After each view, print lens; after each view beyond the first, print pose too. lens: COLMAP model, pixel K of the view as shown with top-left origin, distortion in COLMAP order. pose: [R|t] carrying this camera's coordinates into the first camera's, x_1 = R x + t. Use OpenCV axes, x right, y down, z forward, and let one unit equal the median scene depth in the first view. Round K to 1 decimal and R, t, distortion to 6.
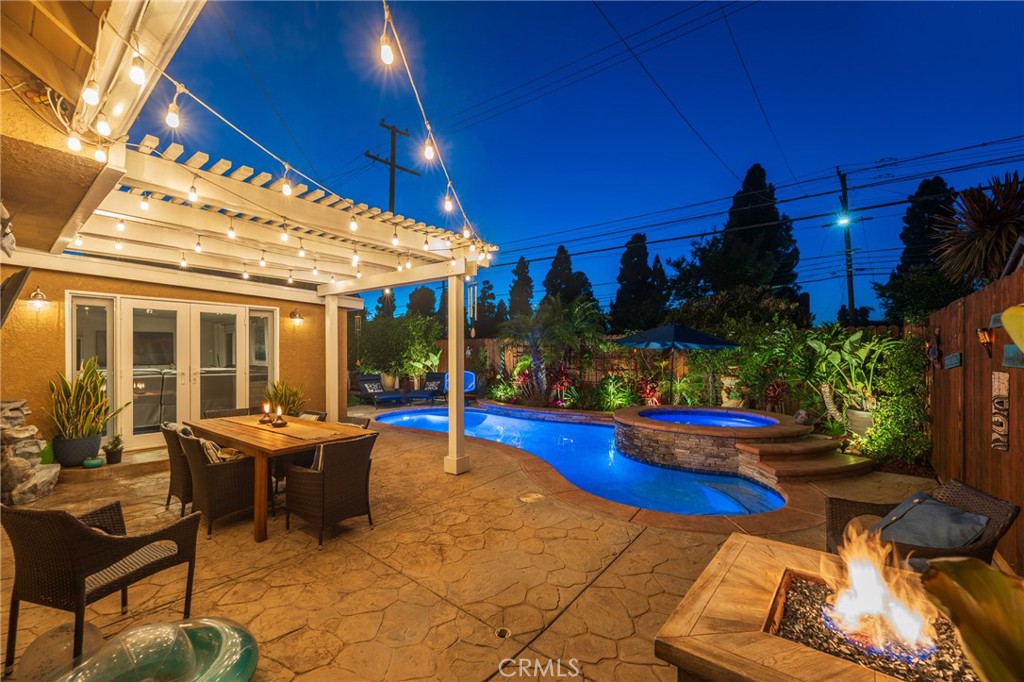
lens RADIAL K [[411.7, 0, 512.5], [0, 411.7, 353.3], [0, 0, 1]] dist [-0.001104, -0.000121]
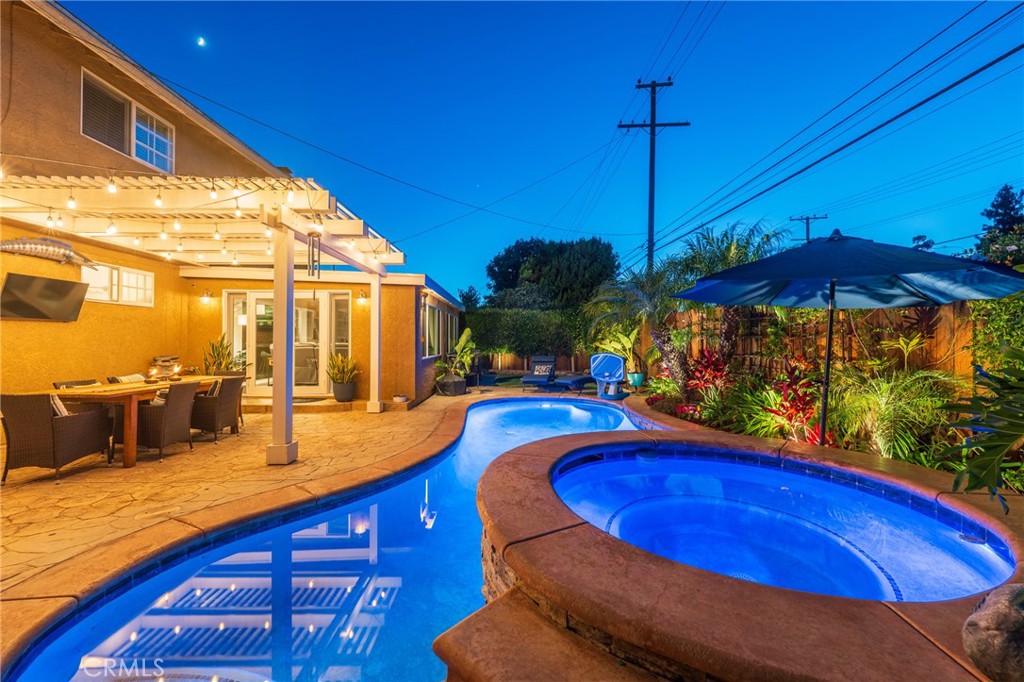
lens RADIAL K [[408.8, 0, 514.7], [0, 408.8, 337.8], [0, 0, 1]] dist [-0.000623, -0.000269]
pose [[0.630563, -0.006574, -0.776110, 0.610556], [-0.001135, 0.999955, -0.009392, 0.032435], [0.776137, 0.006803, 0.630527, 0.635930]]
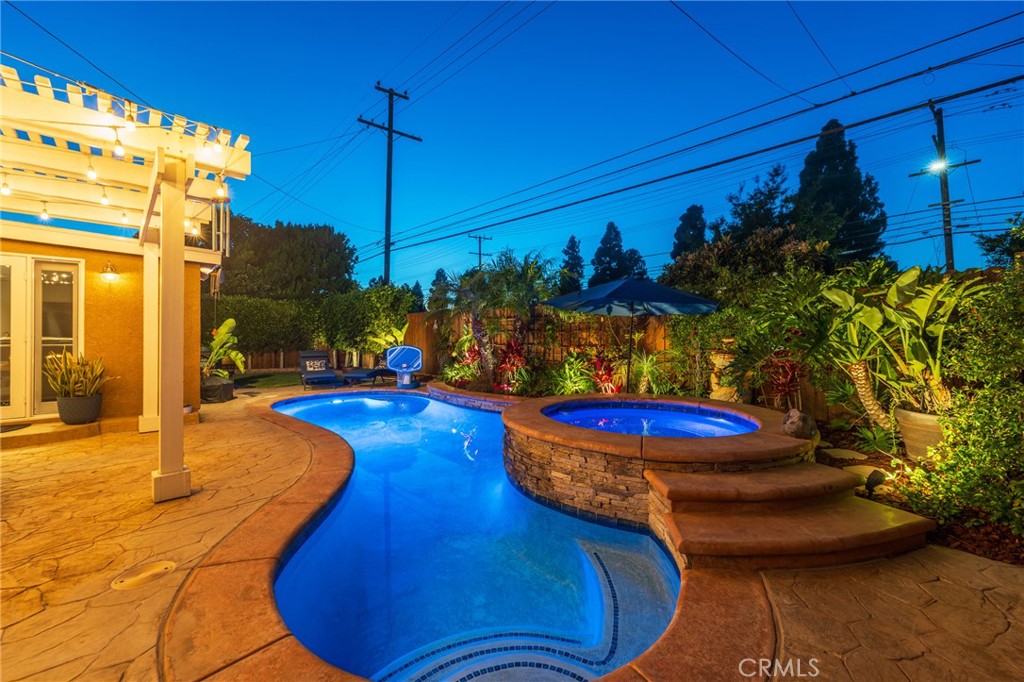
lens RADIAL K [[409.8, 0, 511.8], [0, 409.8, 332.8], [0, 0, 1]] dist [-0.000878, -0.000173]
pose [[0.989813, -0.000216, -0.142377, 0.350398], [-0.000719, 0.999979, -0.006517, 0.033532], [0.142375, 0.006553, 0.989791, 0.345845]]
